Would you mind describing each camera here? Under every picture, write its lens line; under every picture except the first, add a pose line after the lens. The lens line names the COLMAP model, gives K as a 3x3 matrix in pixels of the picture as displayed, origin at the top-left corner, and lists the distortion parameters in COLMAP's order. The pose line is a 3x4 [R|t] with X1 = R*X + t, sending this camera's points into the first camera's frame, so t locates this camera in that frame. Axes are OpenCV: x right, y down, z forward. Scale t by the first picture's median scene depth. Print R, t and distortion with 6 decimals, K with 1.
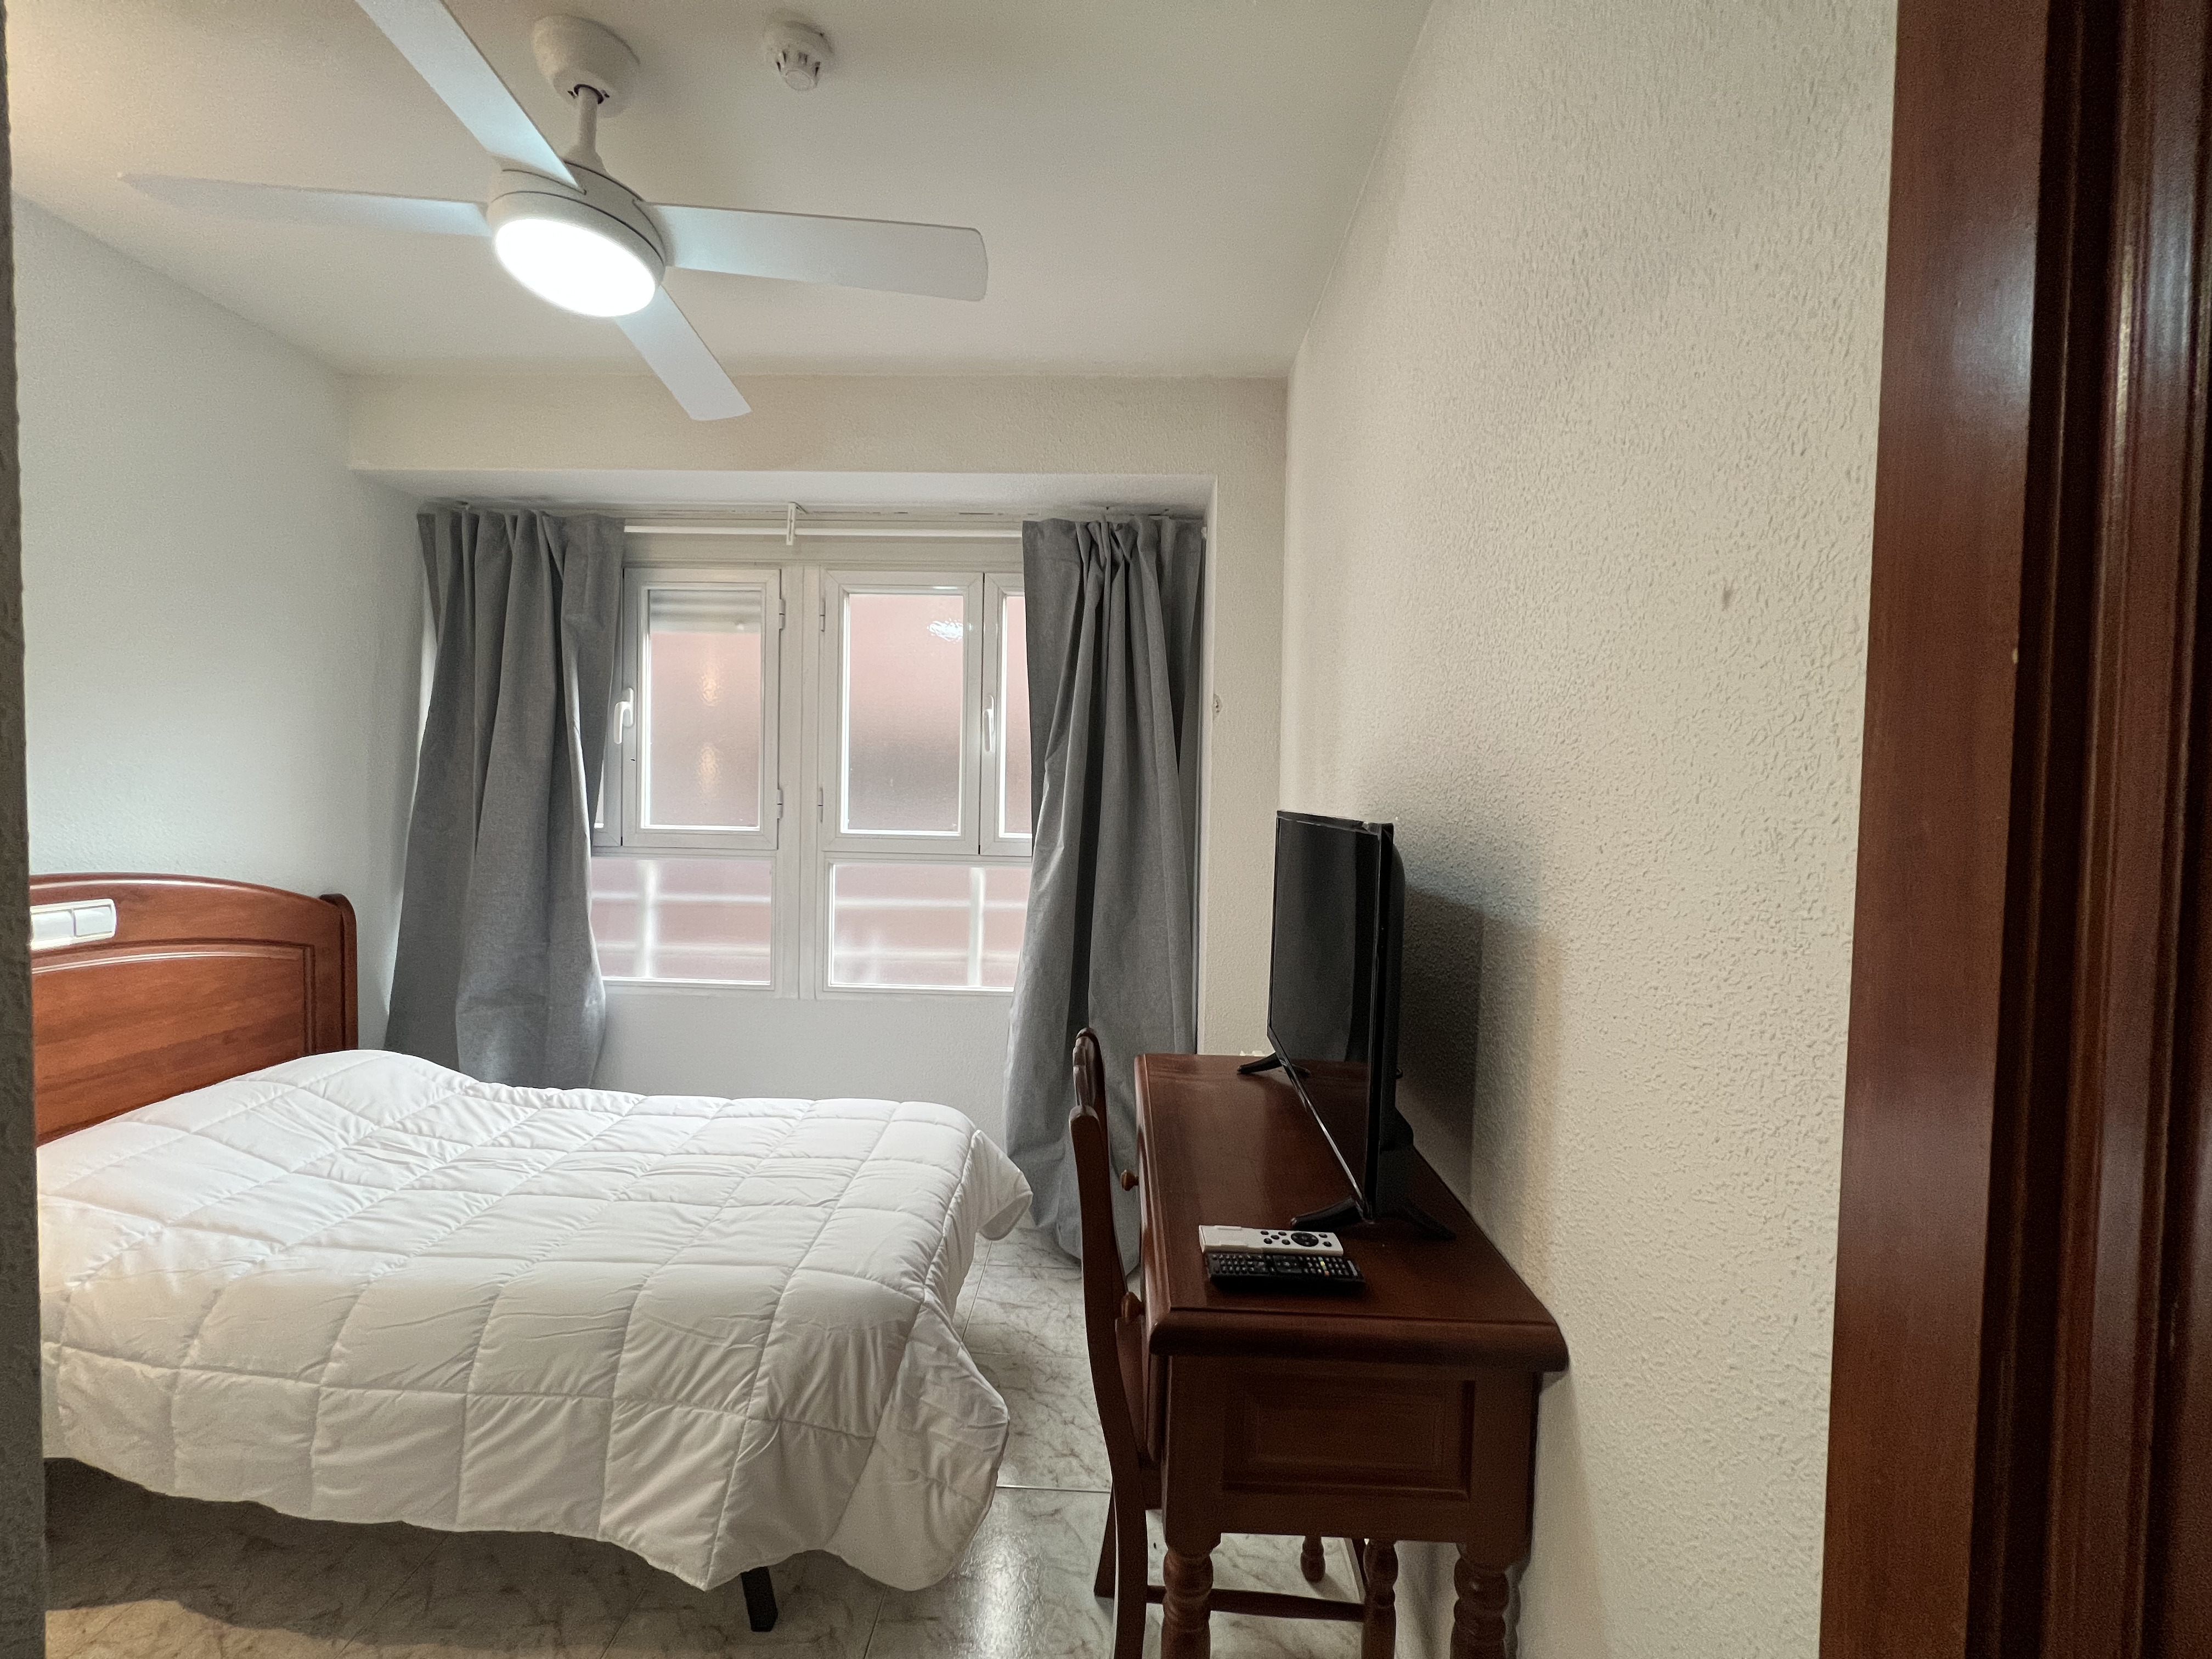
lens RADIAL K [[881.4, 0, 1101.9], [0, 881.4, 824.1], [0, 0, 1]] dist [-0.000465, 0.000037]
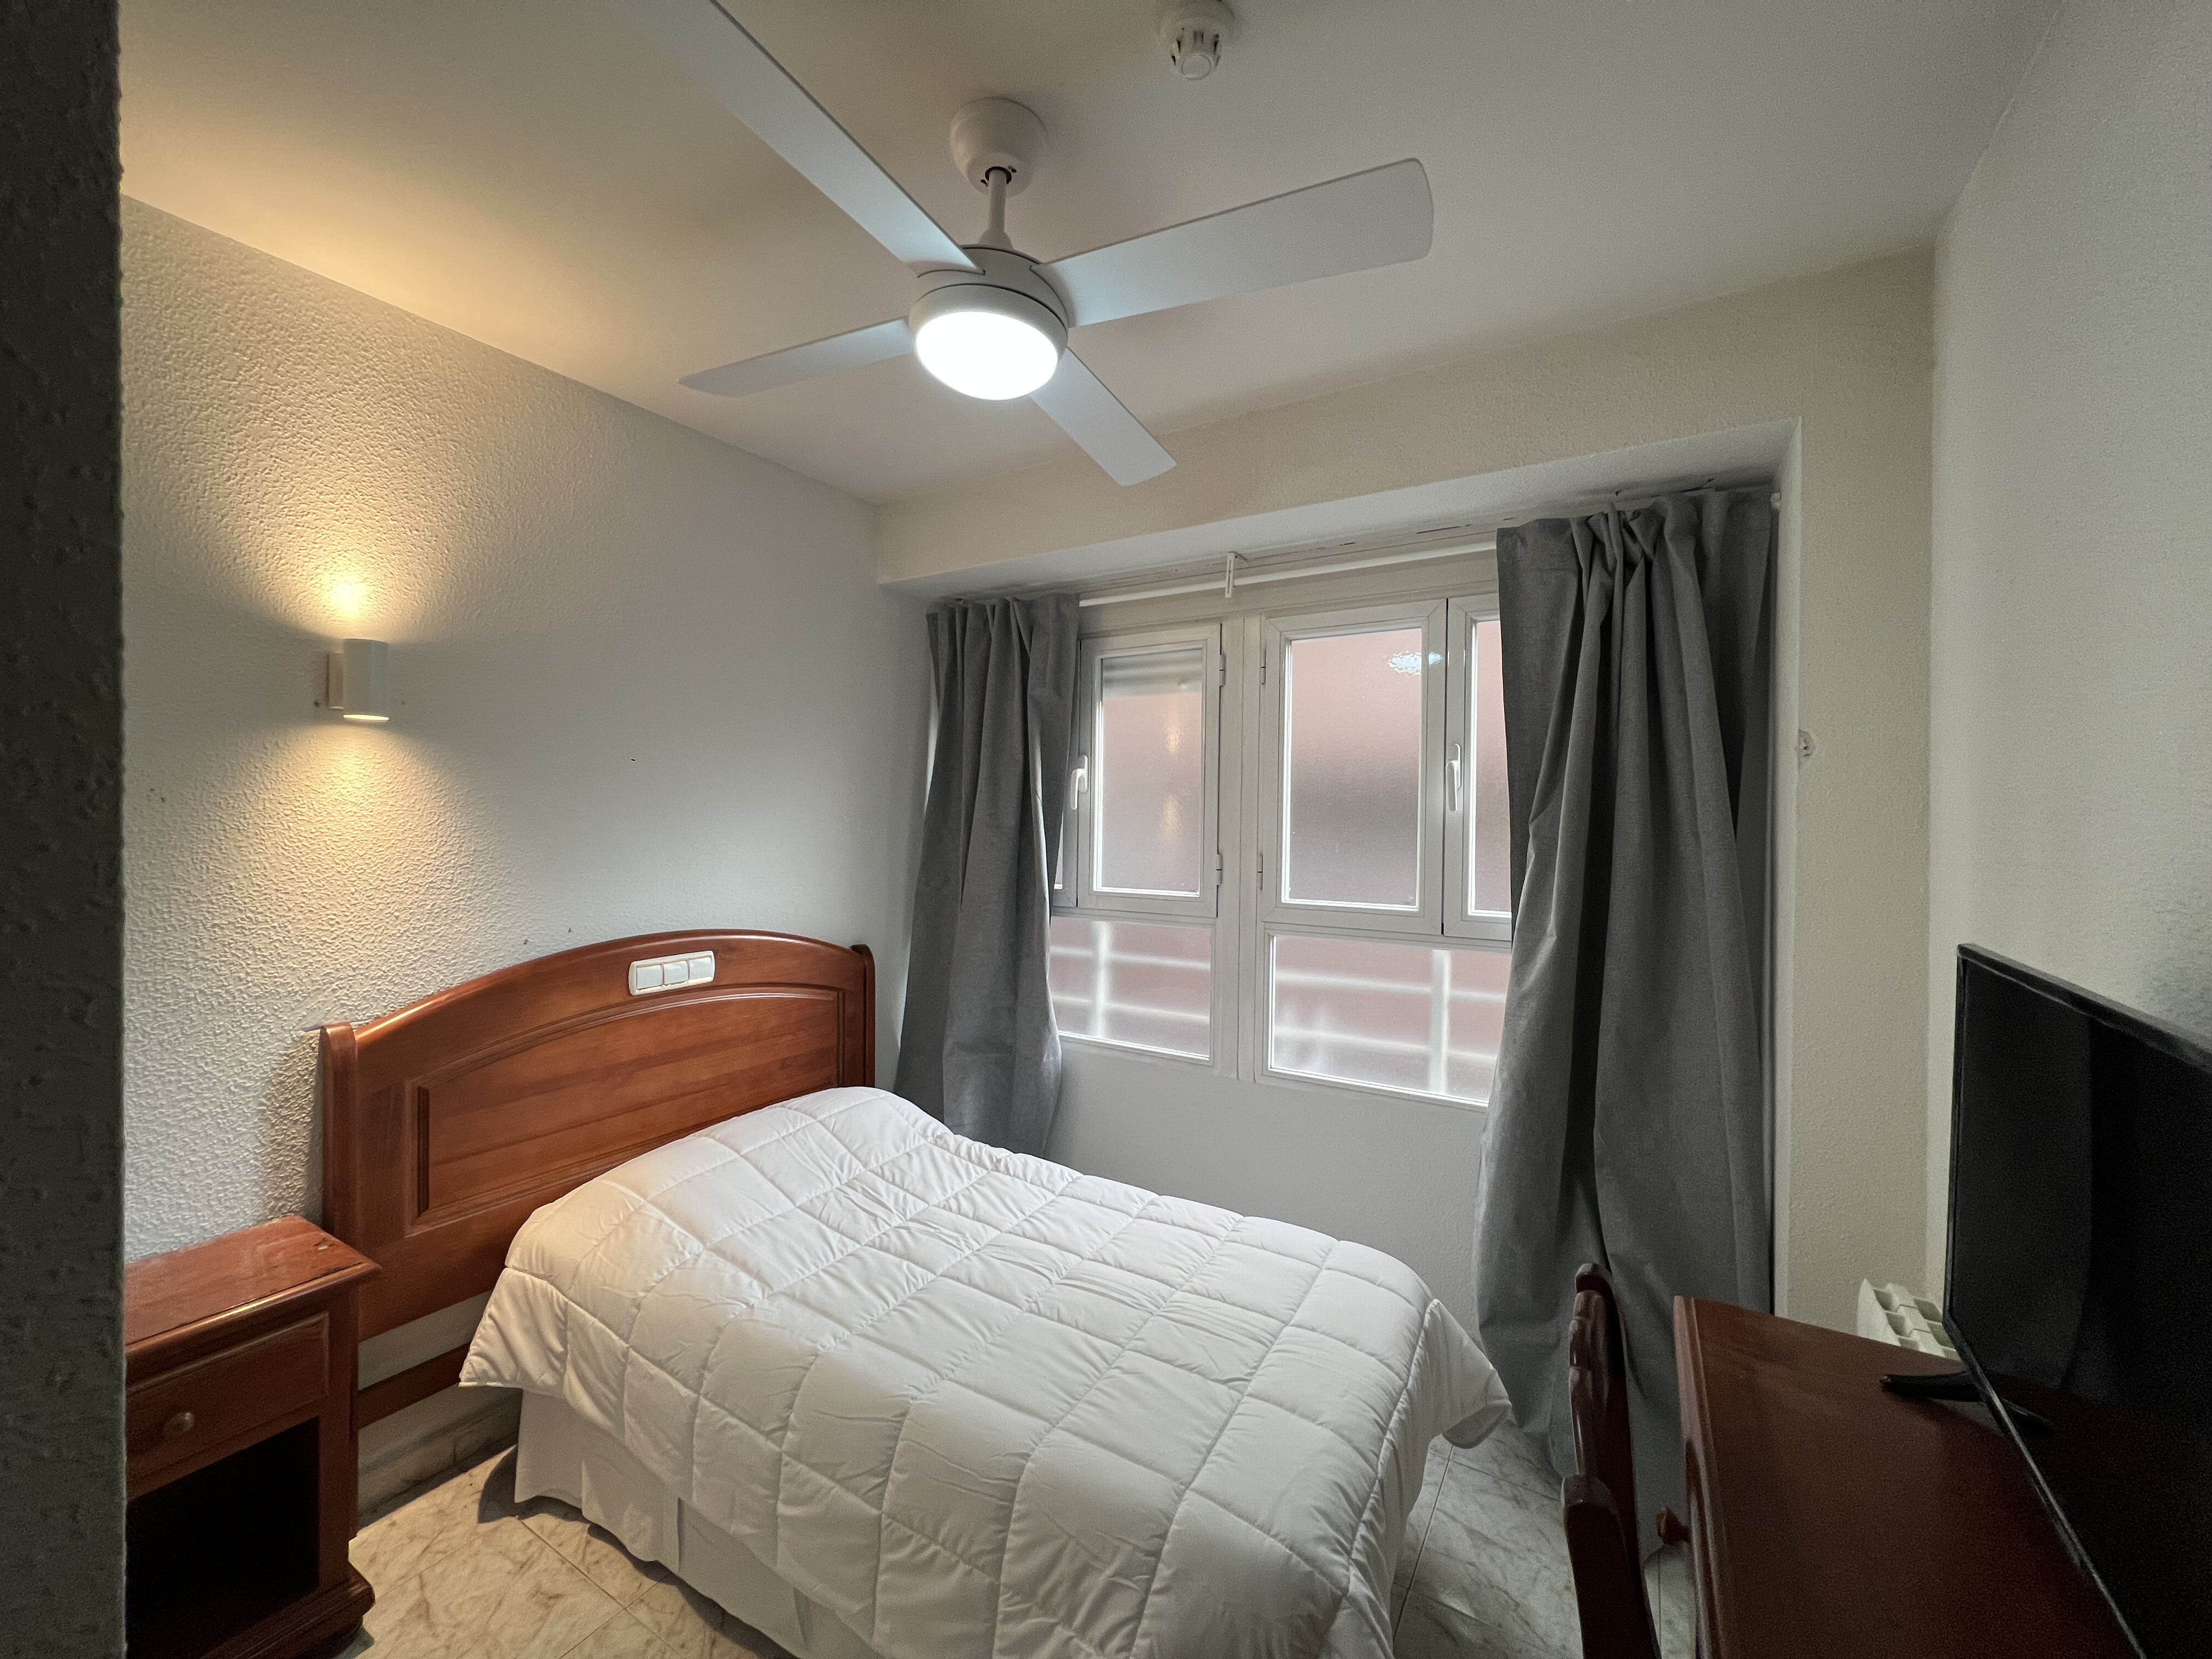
lens RADIAL K [[881.4, 0, 1101.9], [0, 881.4, 824.1], [0, 0, 1]] dist [-0.000465, 0.000037]
pose [[0.866742, -0.007092, -0.498707, -0.002248], [-0.009017, 0.999513, -0.029885, -0.044803], [0.498676, 0.030399, 0.866255, 0.122914]]
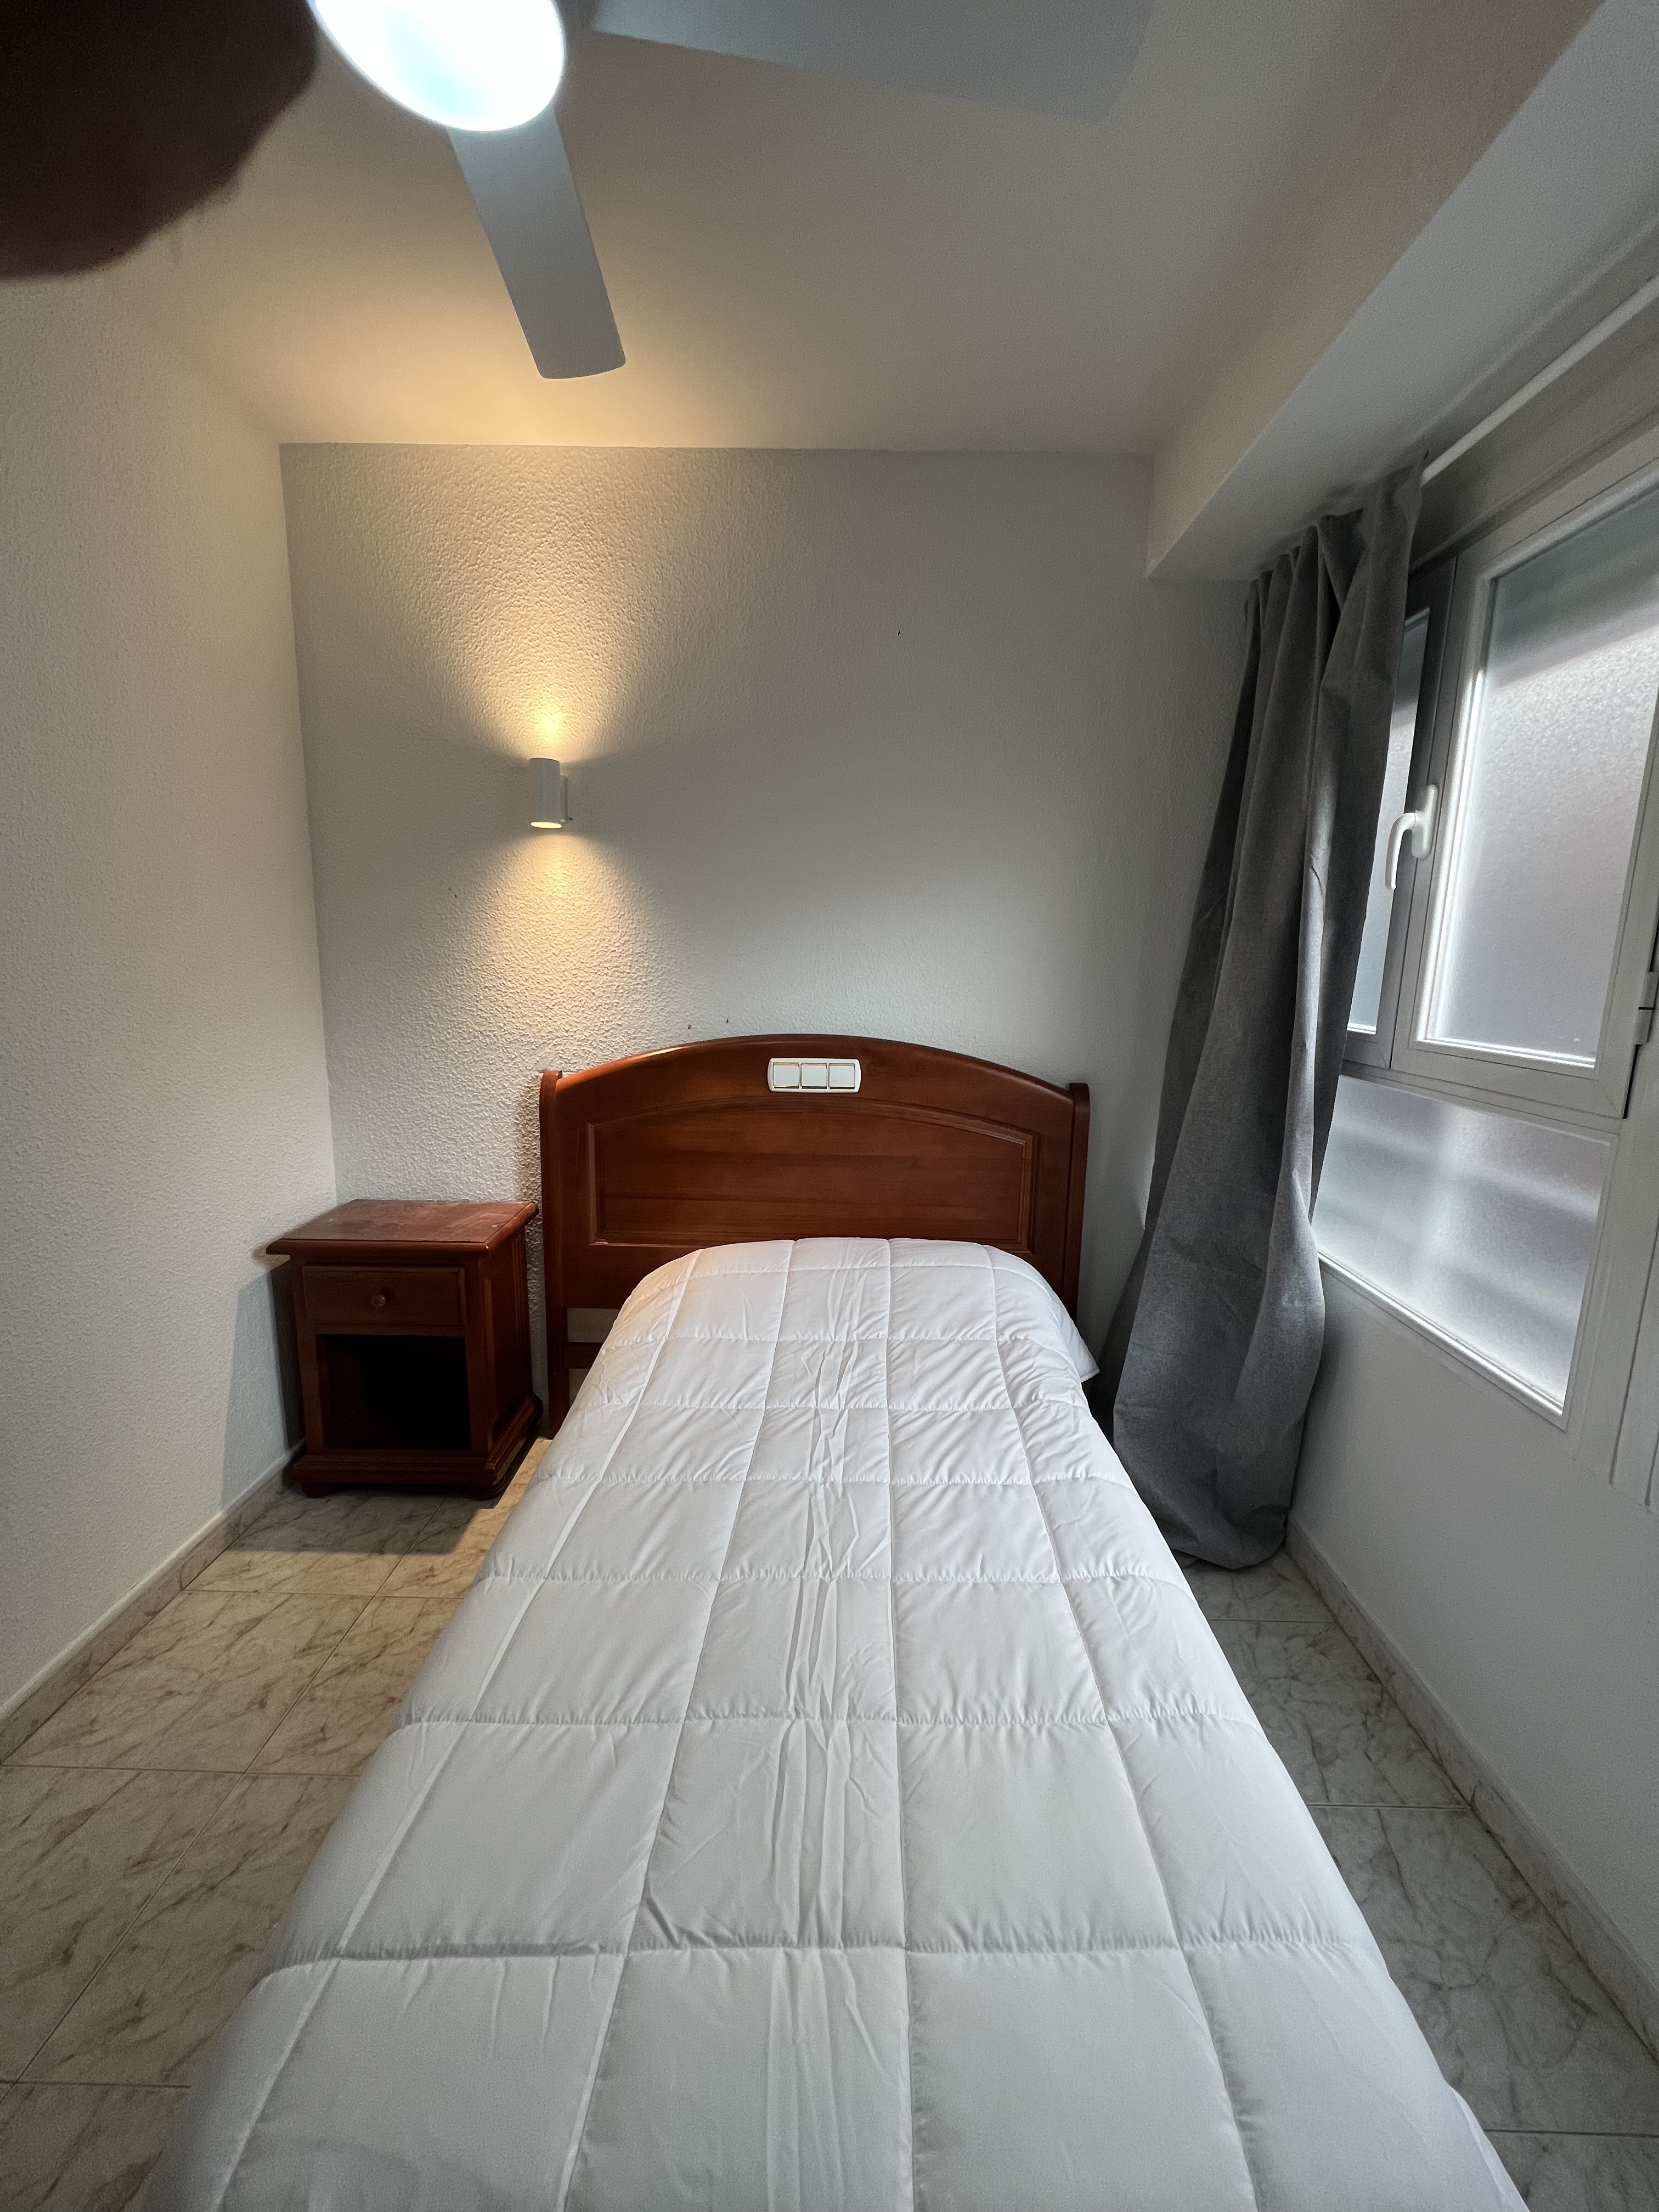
lens RADIAL K [[881.4, 0, 842.2], [0, 881.4, 1104.6], [0, 0, 1]] dist [-0.000465, 0.000037]
pose [[0.017015, 0.148904, -0.988705, 0.035318], [-0.052167, 0.987634, 0.147845, -0.019871], [0.998493, 0.049062, 0.024572, 0.670556]]
